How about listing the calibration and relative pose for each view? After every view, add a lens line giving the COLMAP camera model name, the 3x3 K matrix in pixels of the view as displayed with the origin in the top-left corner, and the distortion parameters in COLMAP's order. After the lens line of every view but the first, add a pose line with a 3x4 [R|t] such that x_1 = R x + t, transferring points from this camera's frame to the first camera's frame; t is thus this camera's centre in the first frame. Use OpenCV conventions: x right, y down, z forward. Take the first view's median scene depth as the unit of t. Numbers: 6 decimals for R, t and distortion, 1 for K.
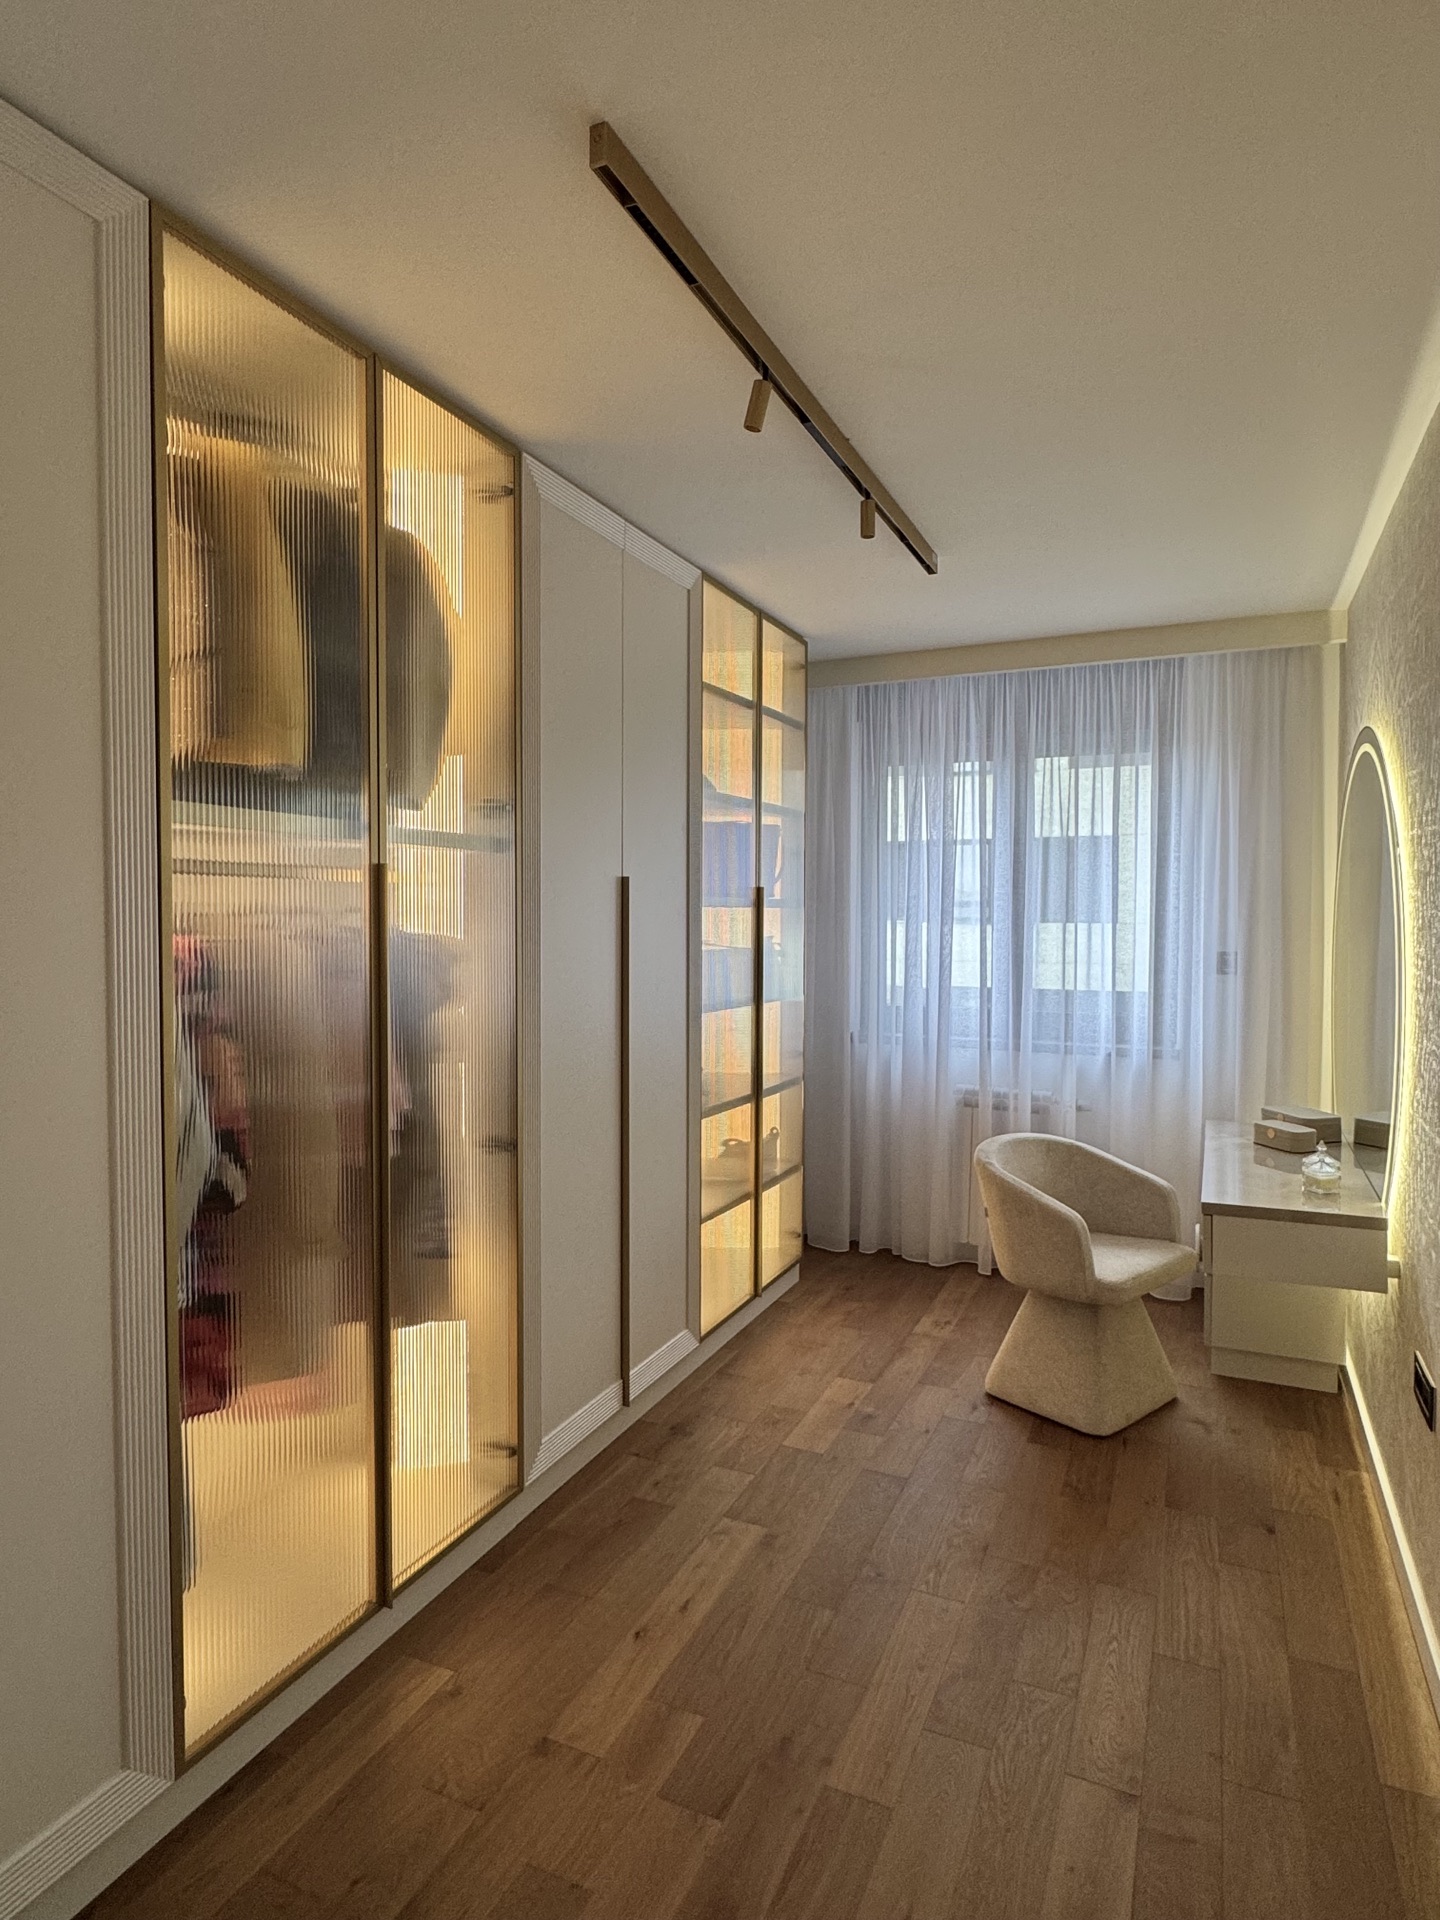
lens RADIAL K [[992.2, 0, 653.6], [0, 992.2, 955.6], [0, 0, 1]] dist [-0.010130, 0.001979]
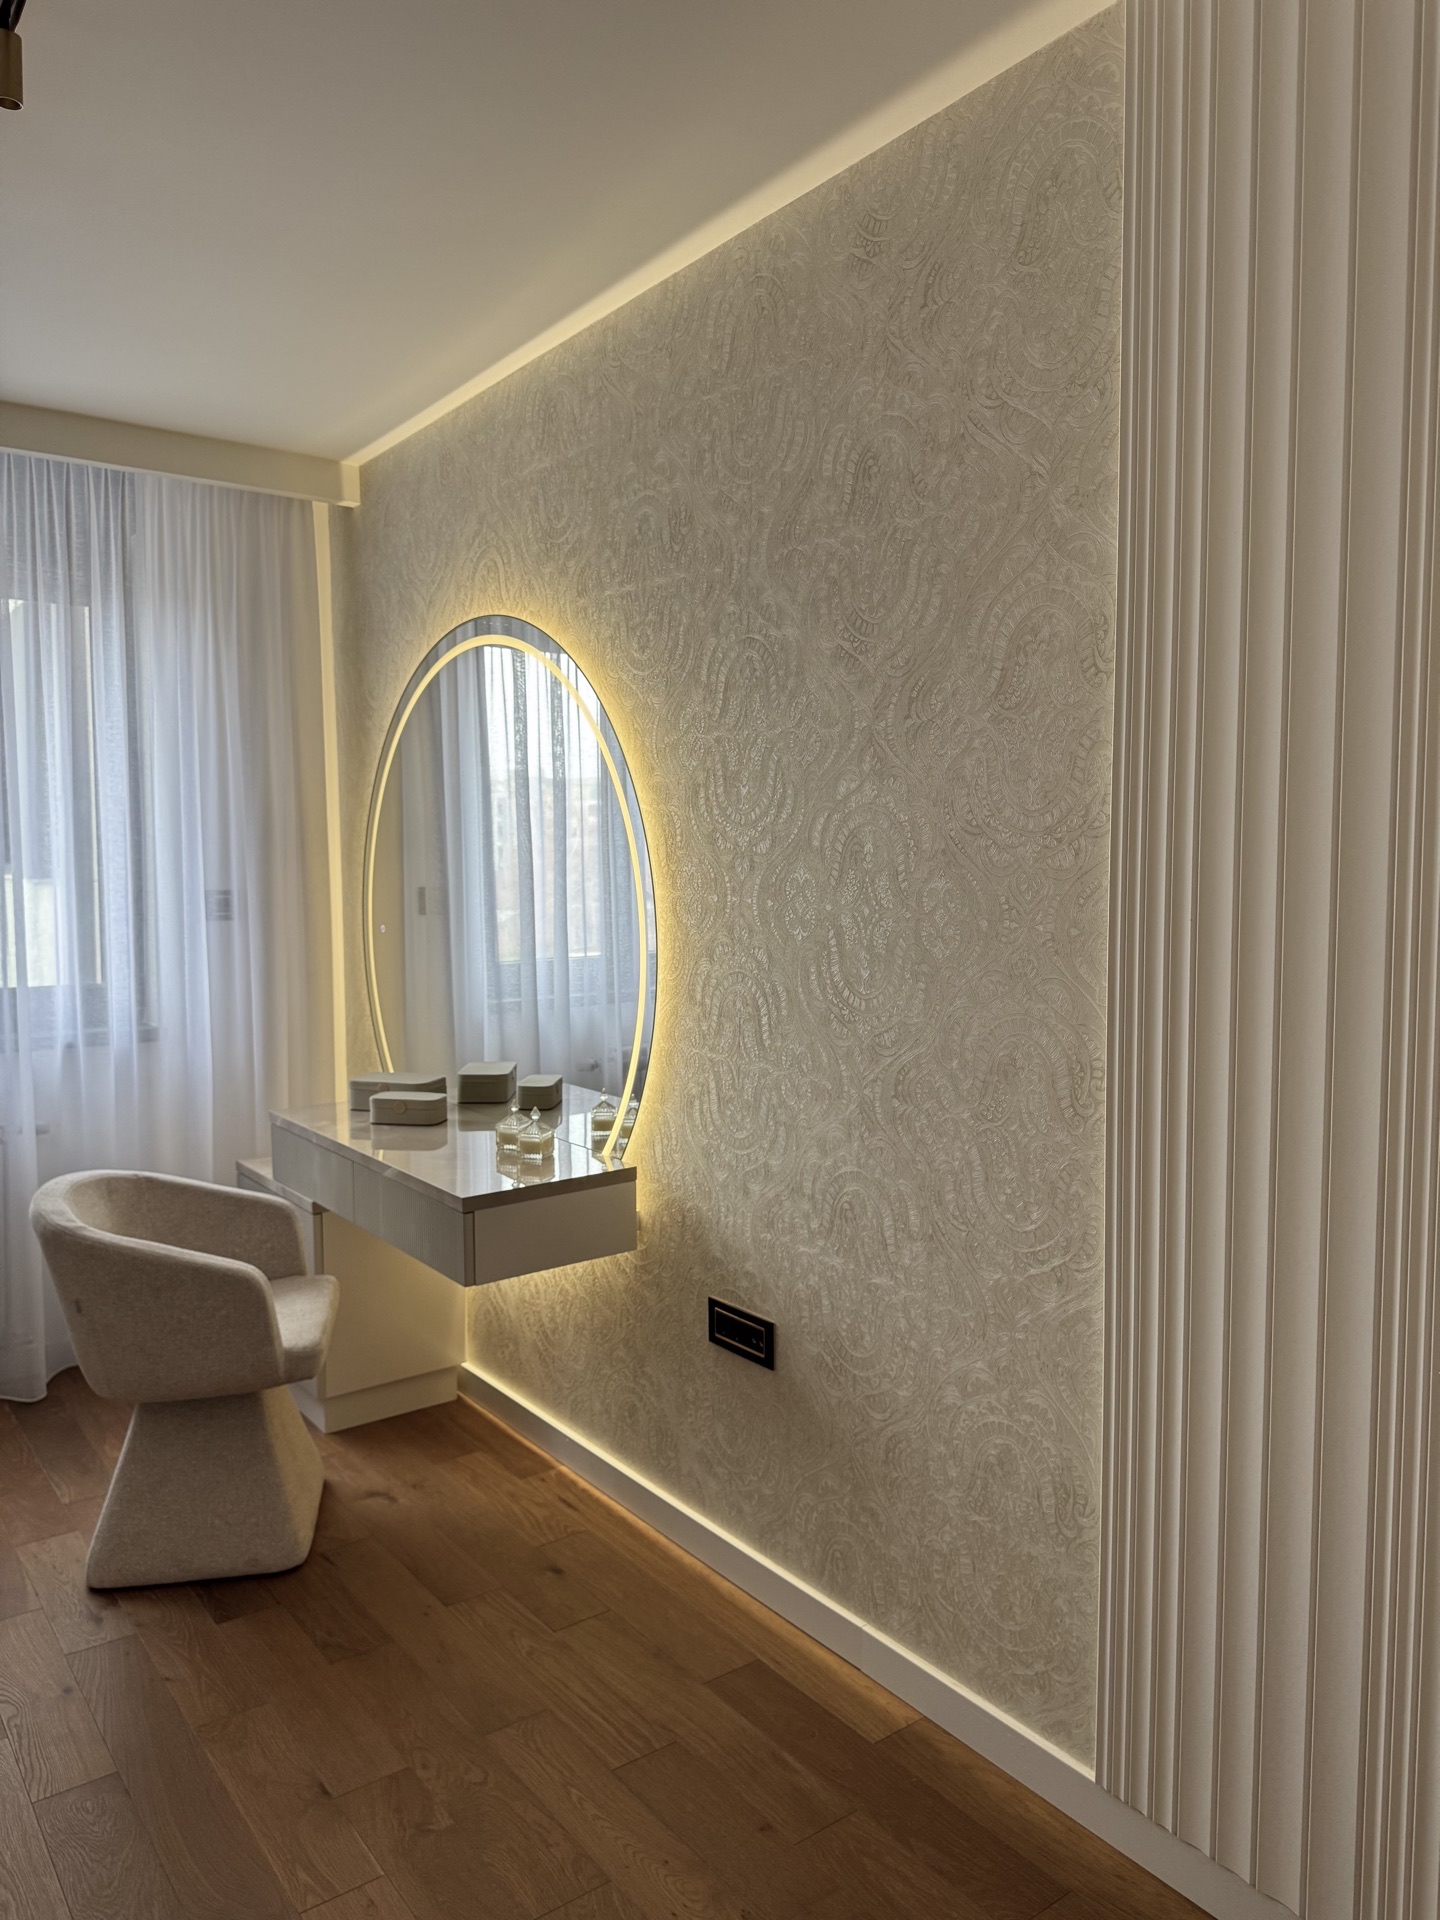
lens RADIAL K [[1350.0, 0, 720.8], [0, 1350.0, 960.4], [0, 0, 1]] dist [0.066393, -0.085135]
pose [[0.496221, -0.064082, 0.865828, -0.182781], [0.034529, 0.997940, 0.054070, 0.009010], [-0.867509, 0.003065, 0.497412, 0.209563]]
